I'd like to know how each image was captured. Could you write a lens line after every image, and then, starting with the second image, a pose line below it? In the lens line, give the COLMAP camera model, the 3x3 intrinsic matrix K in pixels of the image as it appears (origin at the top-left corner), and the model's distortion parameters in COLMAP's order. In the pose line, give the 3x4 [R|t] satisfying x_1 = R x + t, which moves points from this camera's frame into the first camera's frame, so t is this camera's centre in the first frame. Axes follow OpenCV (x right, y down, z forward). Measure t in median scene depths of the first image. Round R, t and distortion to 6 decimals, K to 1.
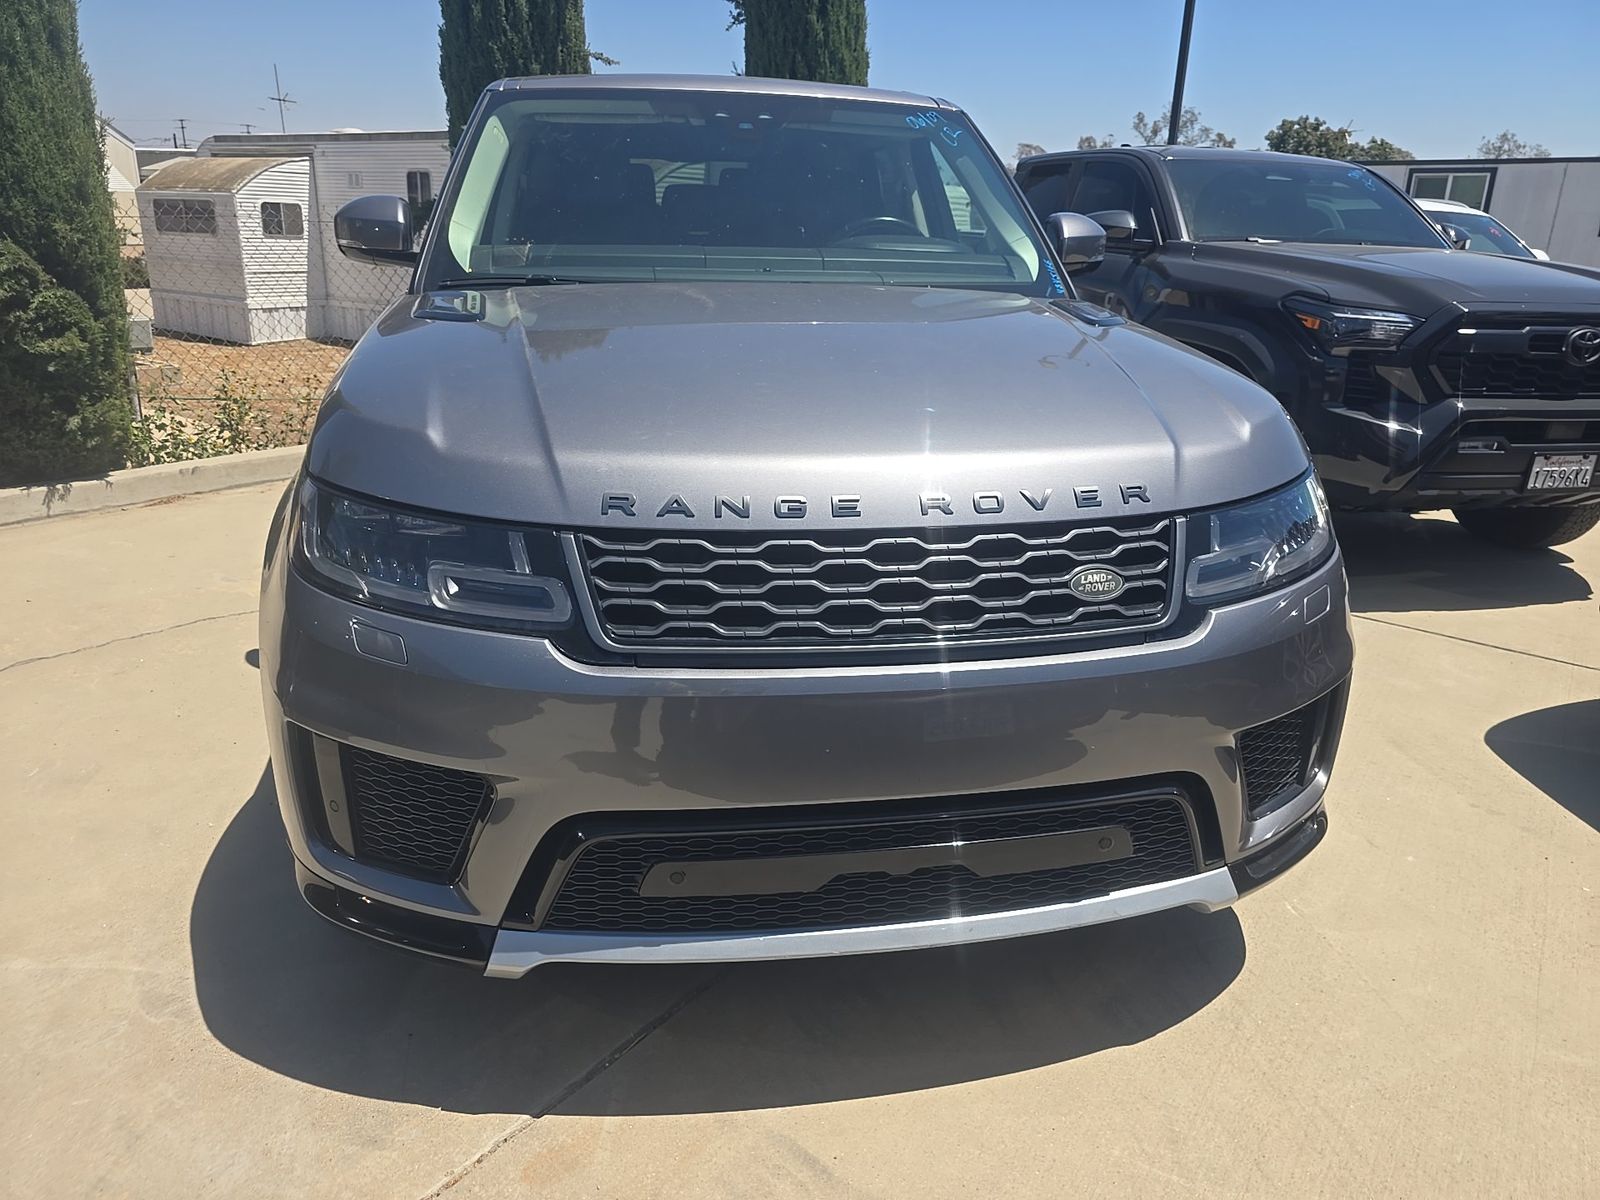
lens RADIAL K [[1062.9, 0, 830.4], [0, 1062.9, 597.4], [0, 0, 1]] dist [0.007069, -0.002464]
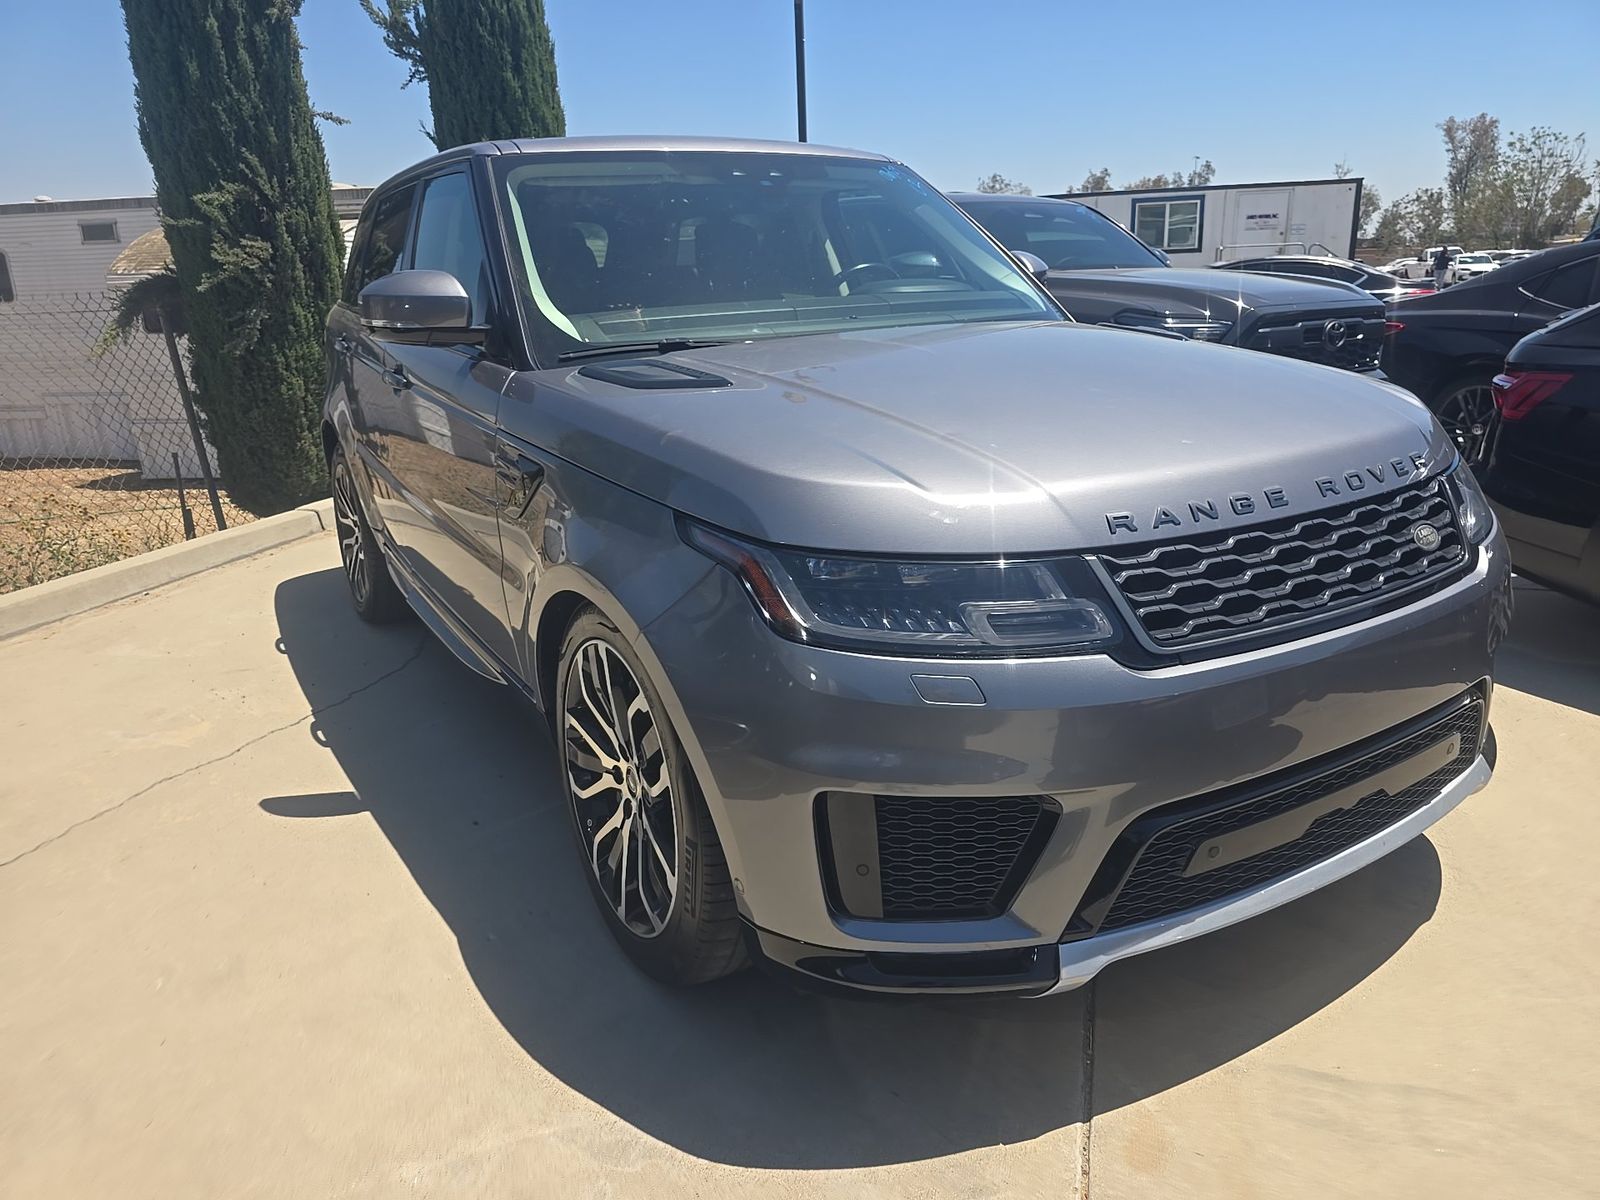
lens RADIAL K [[1062.9, 0, 830.4], [0, 1062.9, 597.4], [0, 0, 1]] dist [0.007069, -0.002464]
pose [[0.930777, -0.159817, 0.328804, -0.319069], [0.173289, 0.984799, -0.011881, -0.019137], [-0.321907, 0.068037, 0.944323, 0.026518]]
